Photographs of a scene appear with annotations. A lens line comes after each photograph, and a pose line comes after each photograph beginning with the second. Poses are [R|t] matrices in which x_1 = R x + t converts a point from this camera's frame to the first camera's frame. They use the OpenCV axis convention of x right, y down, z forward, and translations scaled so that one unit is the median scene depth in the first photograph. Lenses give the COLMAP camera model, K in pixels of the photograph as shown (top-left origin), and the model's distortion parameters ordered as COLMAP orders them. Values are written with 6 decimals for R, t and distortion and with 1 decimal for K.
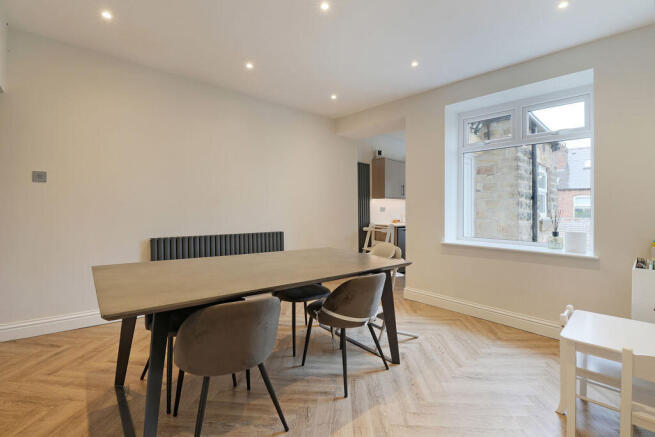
lens RADIAL K [[296.5, 0, 326.7], [0, 296.5, 203.6], [0, 0, 1]] dist [0.000863, 0.000105]
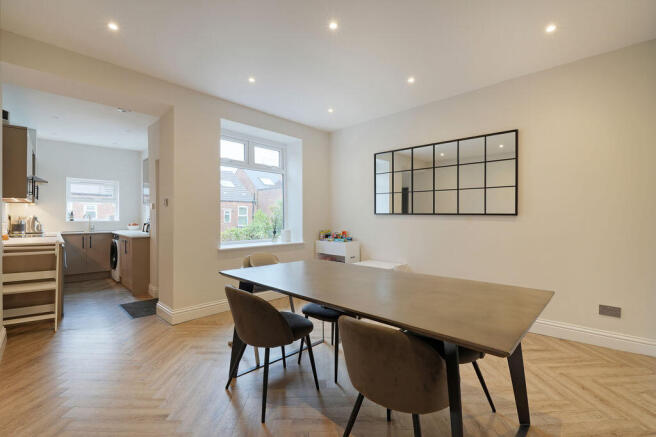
lens RADIAL K [[288.2, 0, 328.0], [0, 288.2, 218.5], [0, 0, 1]] dist [-0.001924, -0.000268]
pose [[-0.041351, -0.011994, 0.999073, -0.829395], [-0.023408, 0.999665, 0.011032, 0.001092], [-0.998870, -0.022930, -0.041618, 0.874570]]
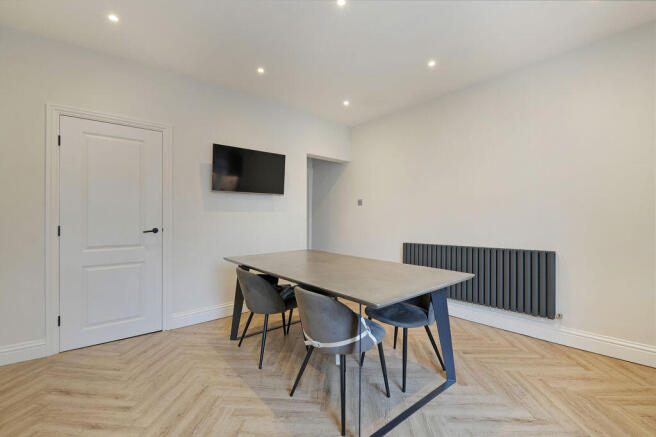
lens RADIAL K [[288.2, 0, 328.0], [0, 288.2, 218.5], [0, 0, 1]] dist [-0.001924, -0.000268]
pose [[-0.032111, -0.015611, -0.999362, 0.739192], [0.015524, 0.999750, -0.016116, 0.029514], [0.999364, -0.016032, -0.031861, 0.796879]]
